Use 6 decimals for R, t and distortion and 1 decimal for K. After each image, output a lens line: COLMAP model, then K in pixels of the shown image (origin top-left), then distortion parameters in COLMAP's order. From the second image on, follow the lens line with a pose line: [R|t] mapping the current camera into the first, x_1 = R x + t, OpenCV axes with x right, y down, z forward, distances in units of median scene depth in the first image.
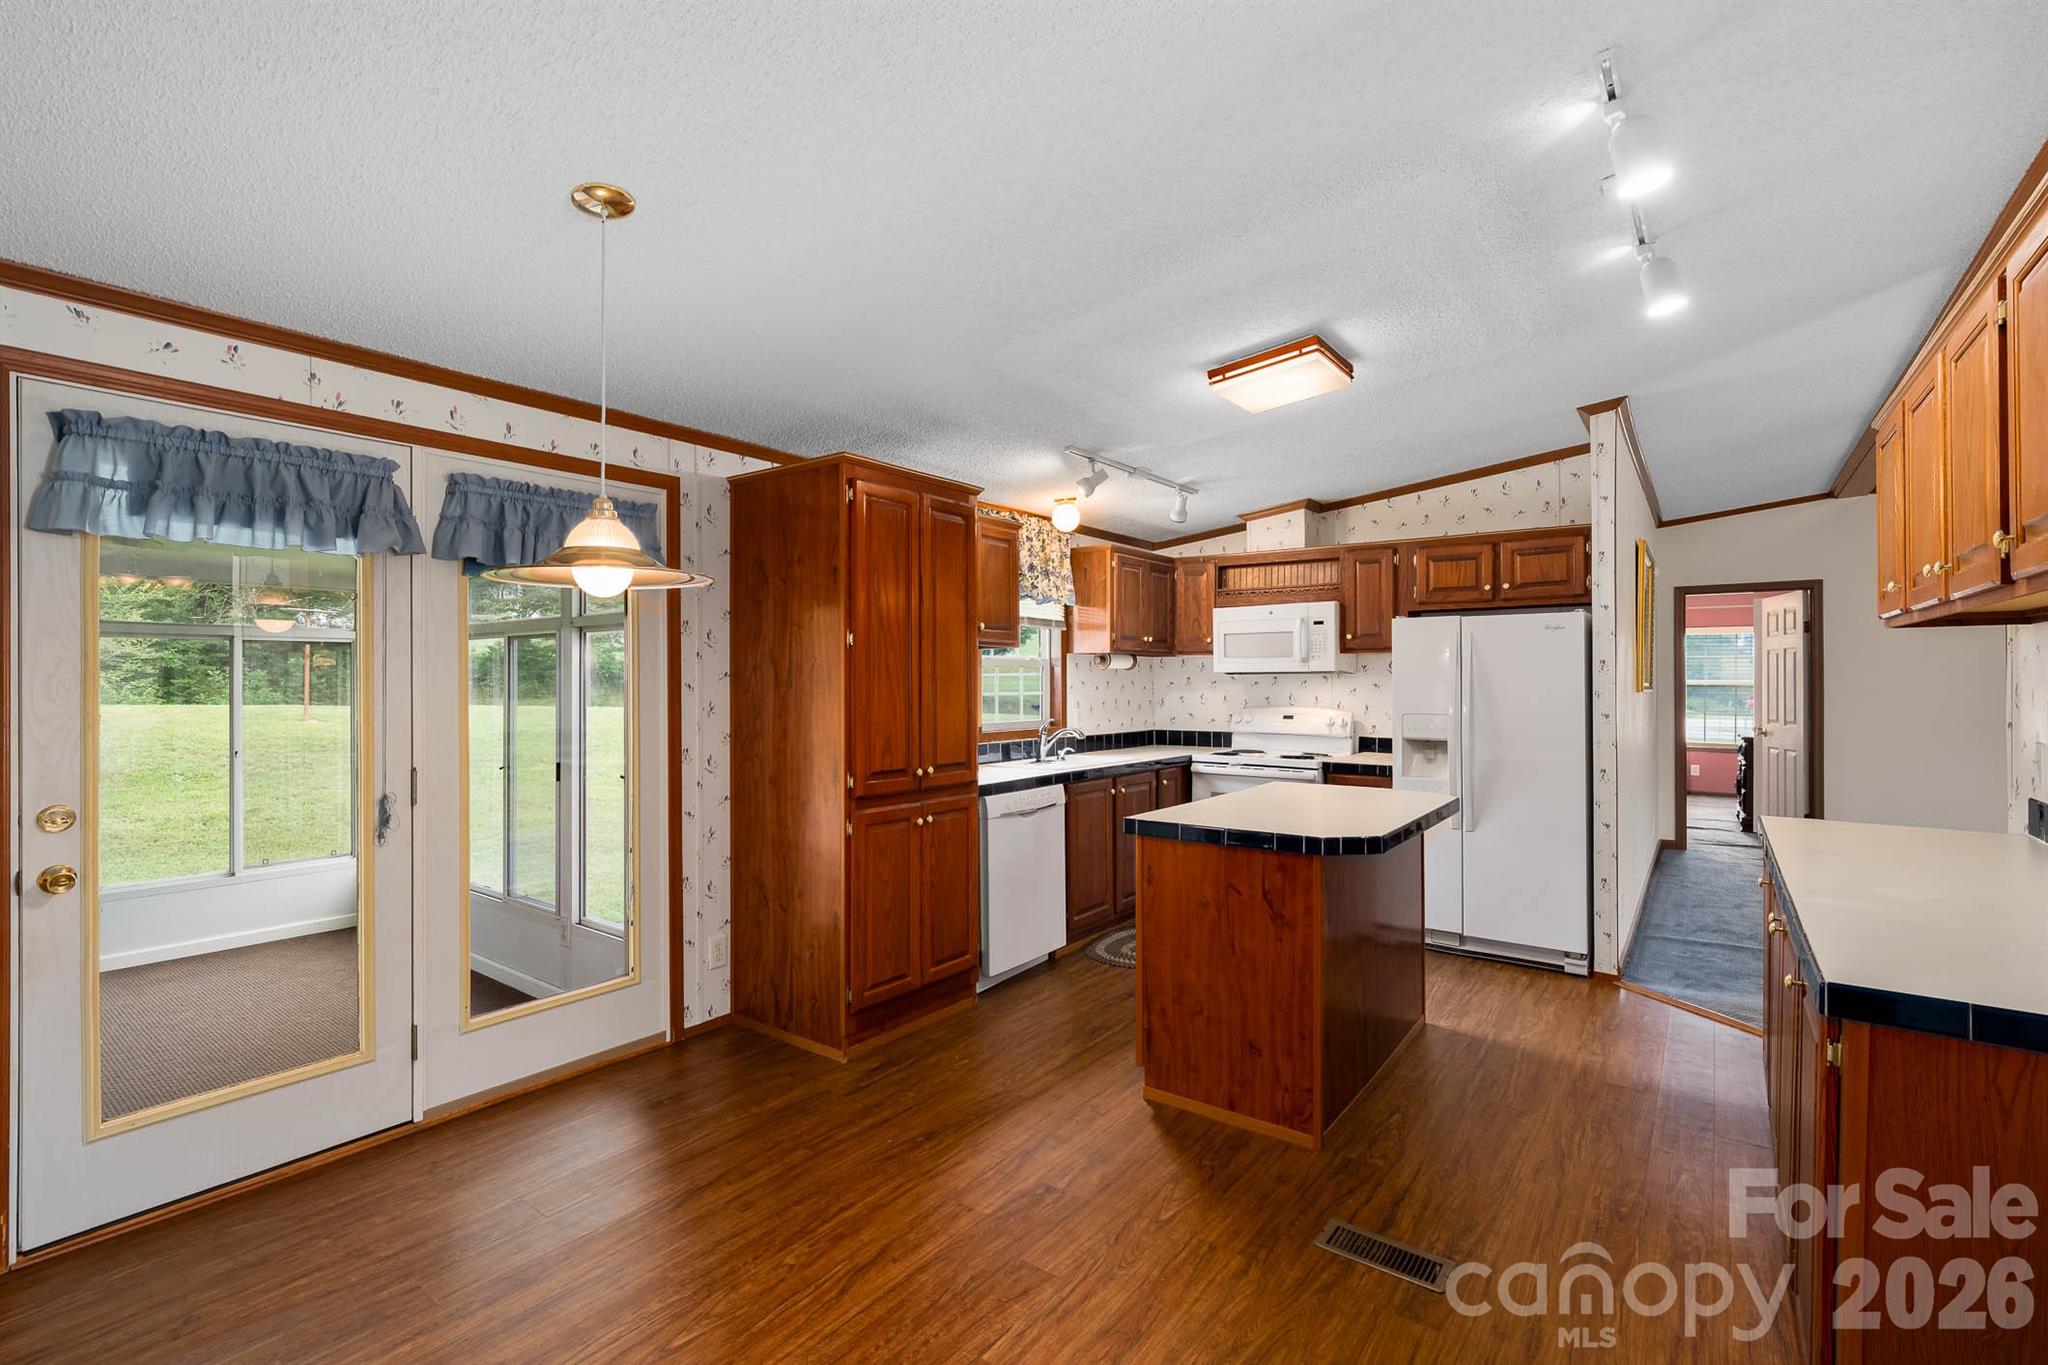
lens RADIAL K [[944.8, 0, 1006.5], [0, 944.8, 677.4], [0, 0, 1]] dist [-0.000379, -0.000246]
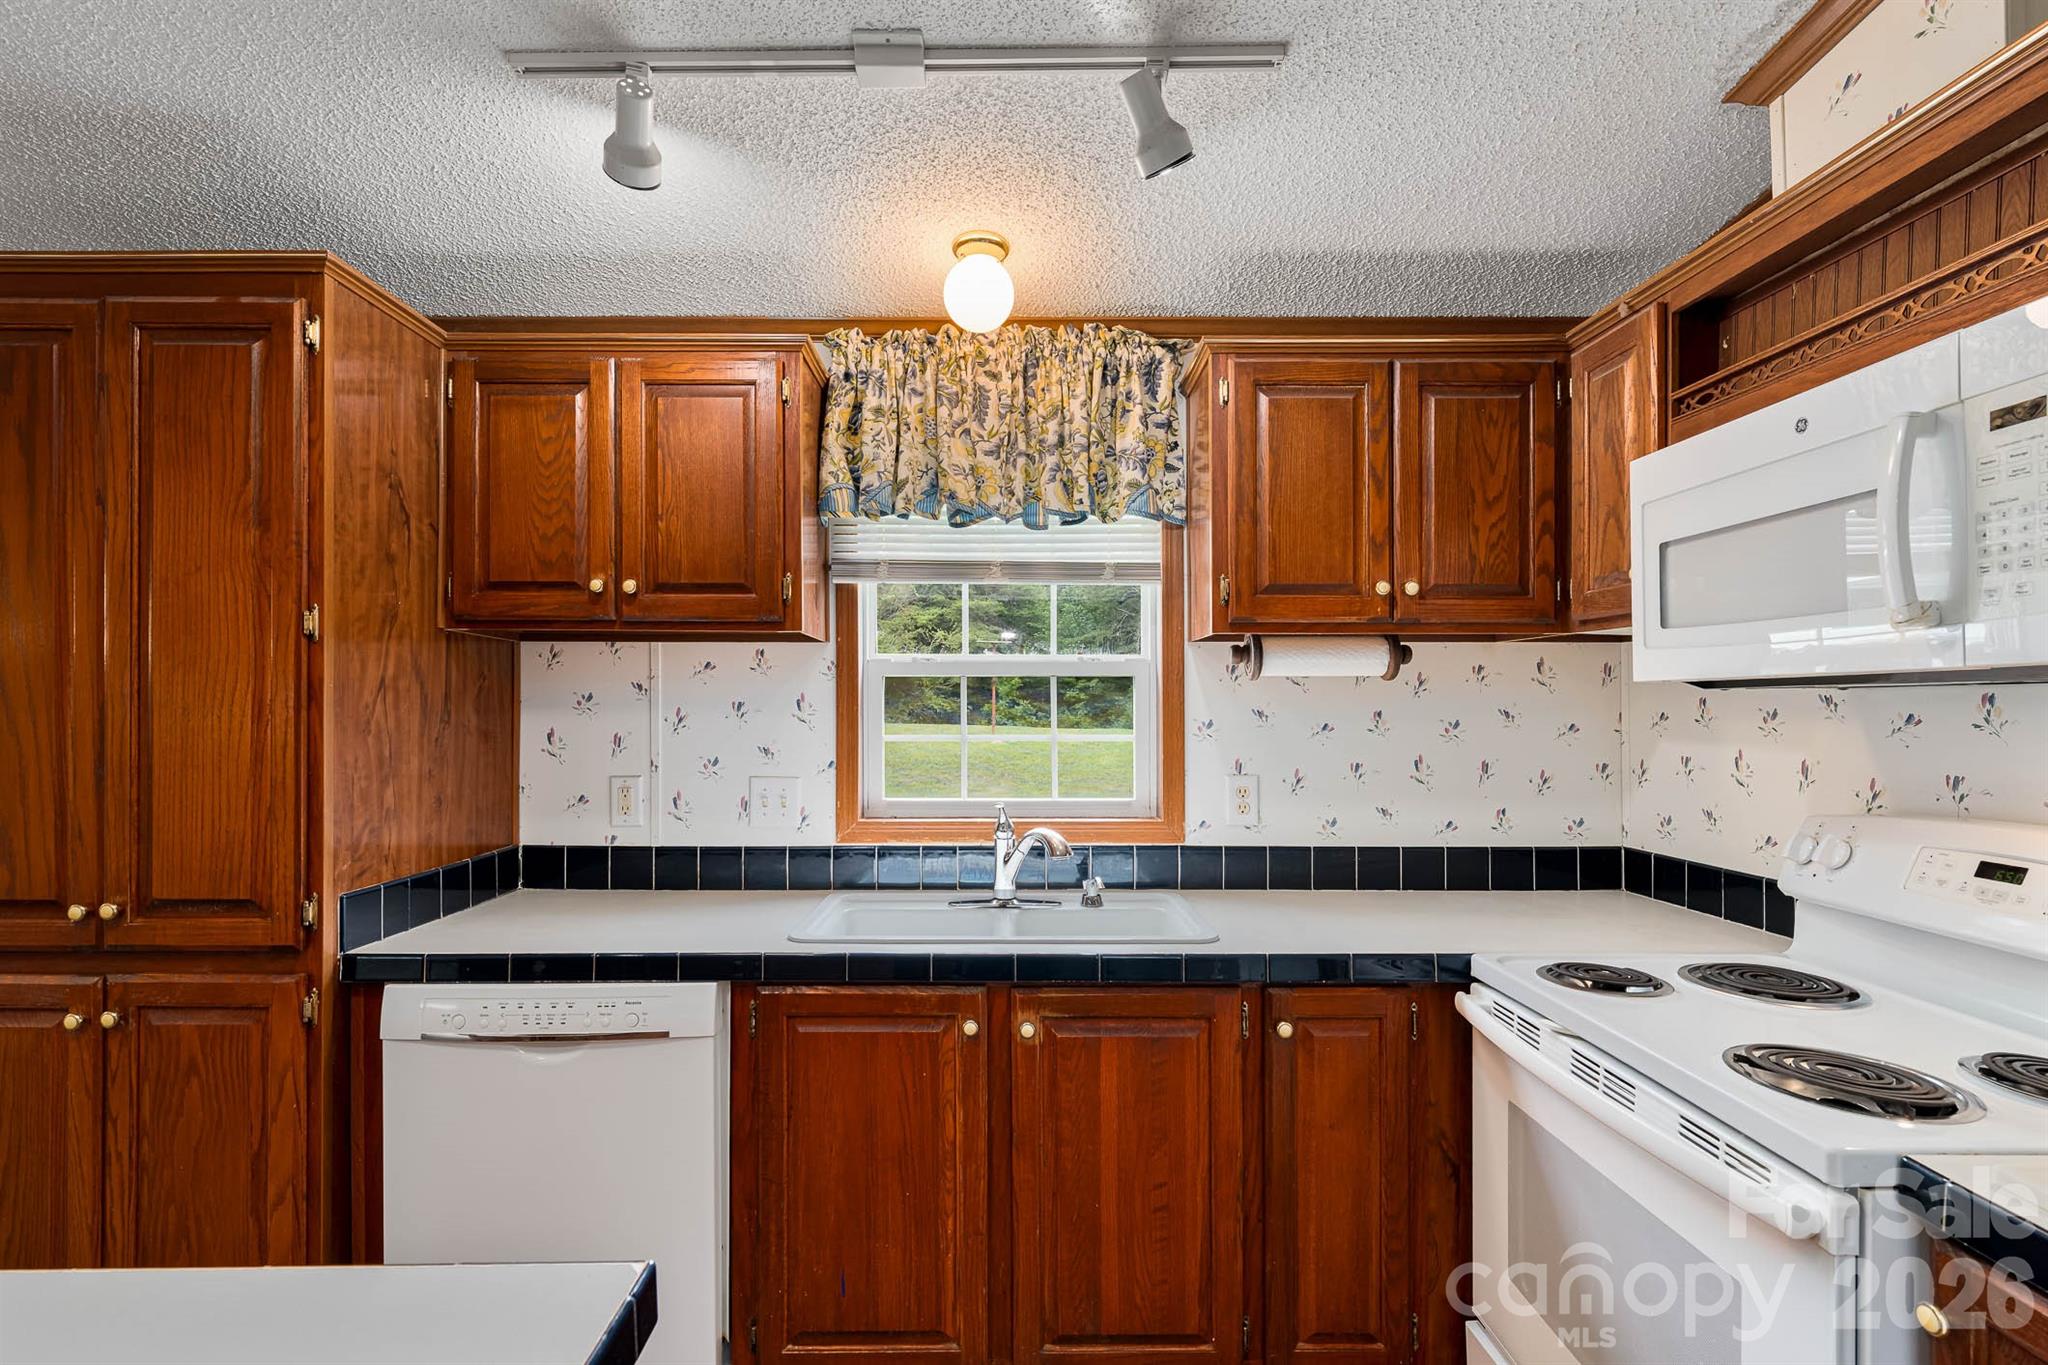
lens RADIAL K [[944.8, 0, 1028.8], [0, 944.8, 701.4], [0, 0, 1]] dist [-0.000379, -0.000246]
pose [[0.607233, -0.002834, -0.794519, 0.383354], [0.000899, 0.999995, -0.002880, 0.000577], [0.794524, 0.001034, 0.607232, 0.762967]]
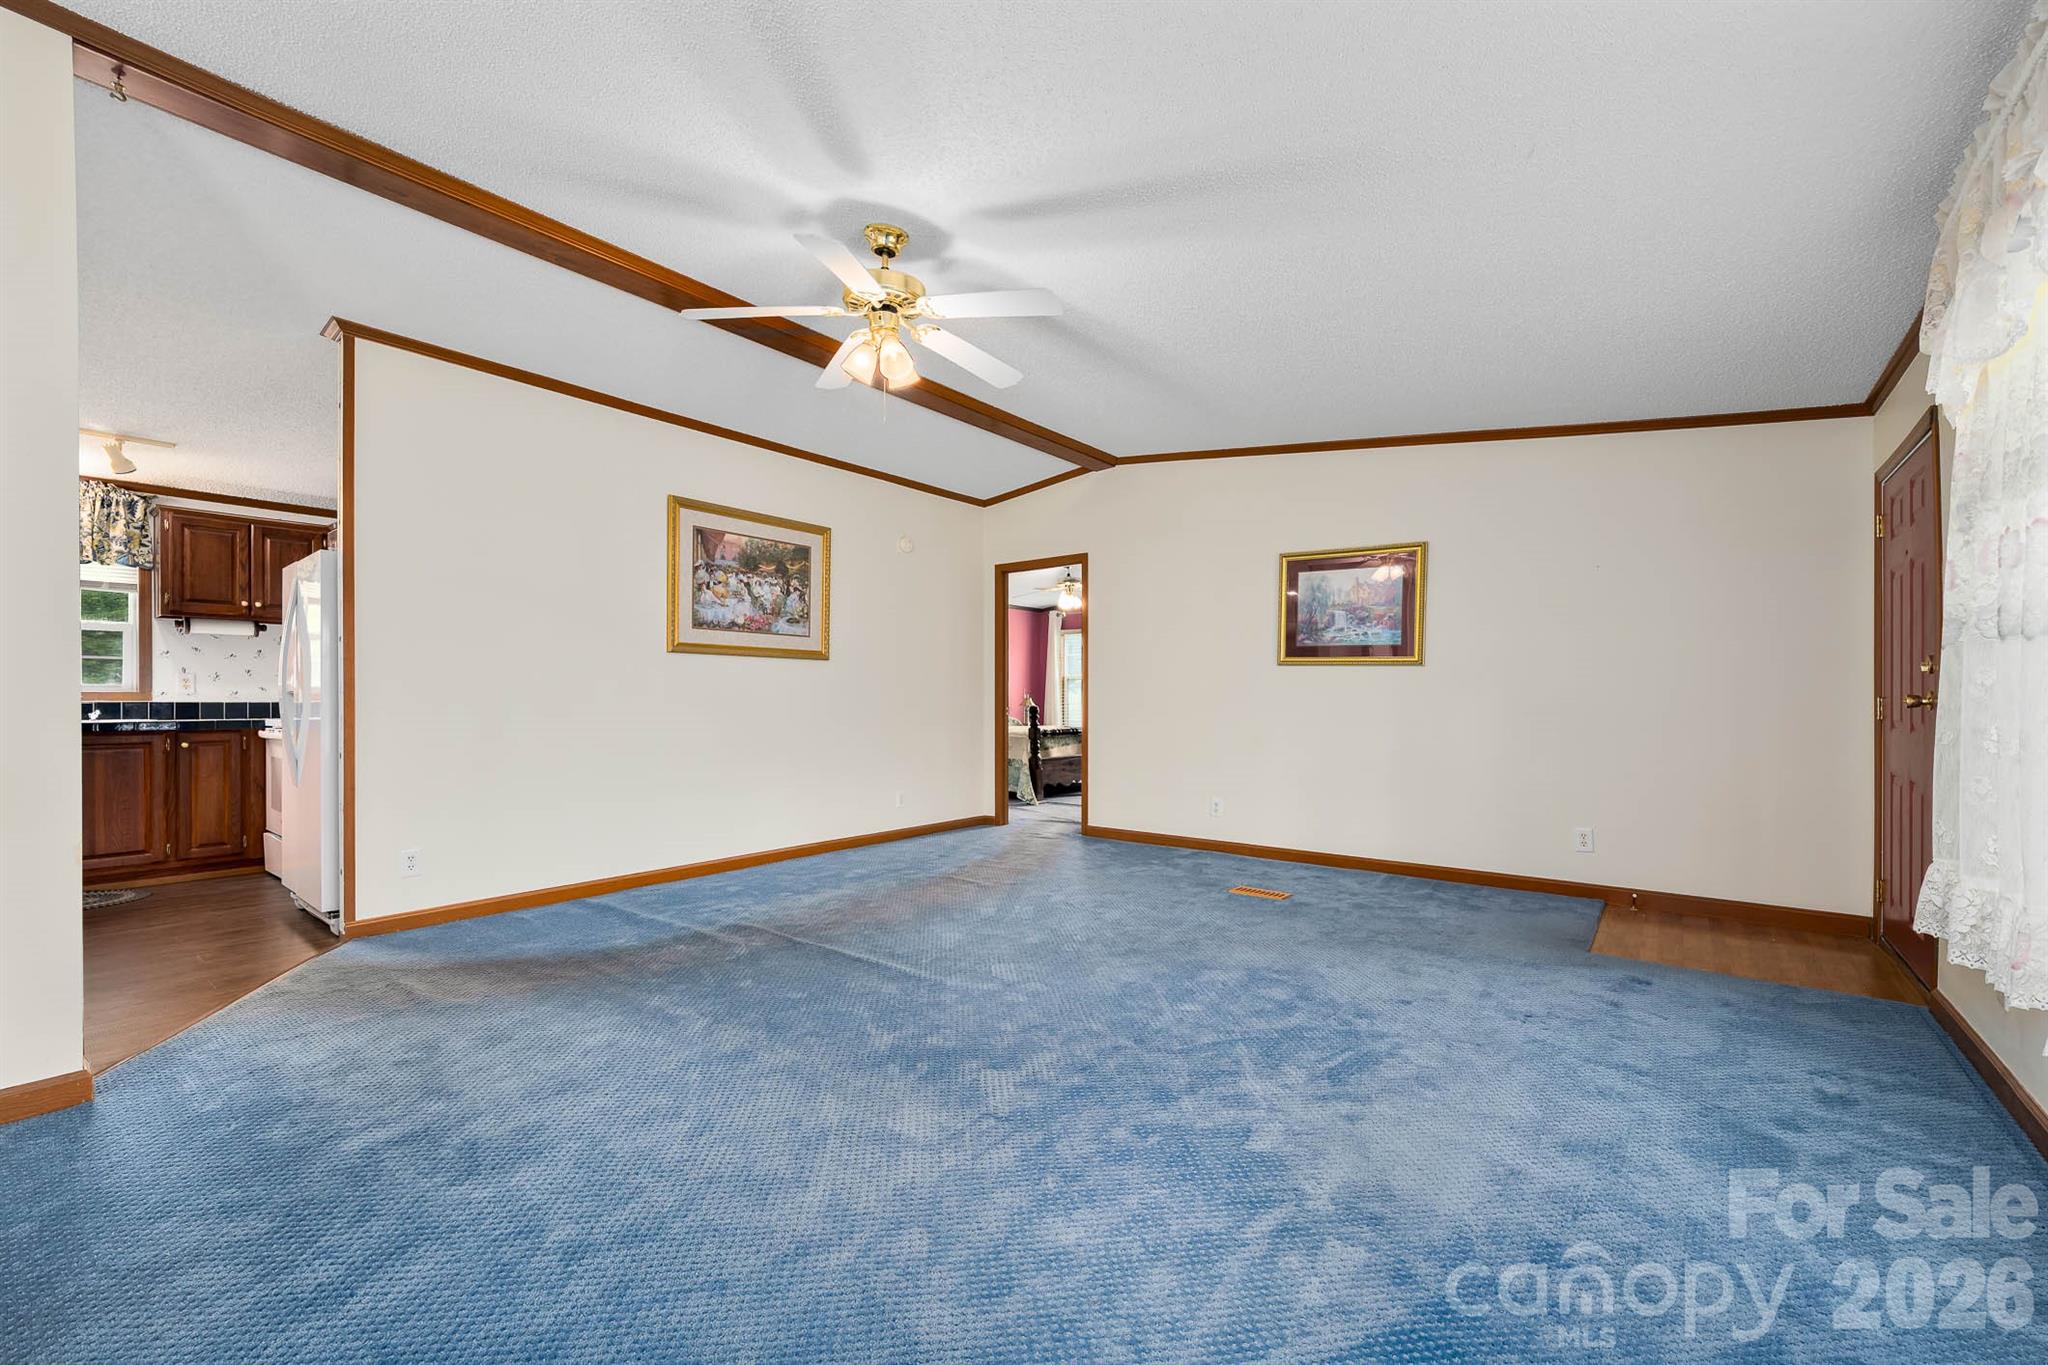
lens RADIAL K [[820.9, 0, 1031.2], [0, 820.9, 696.8], [0, 0, 1]] dist [-0.008857, -0.000094]
pose [[0.999846, -0.003073, -0.017278, 1.091441], [0.003079, 0.999995, 0.000331, 0.063804], [0.017277, -0.000384, 0.999851, 0.183864]]
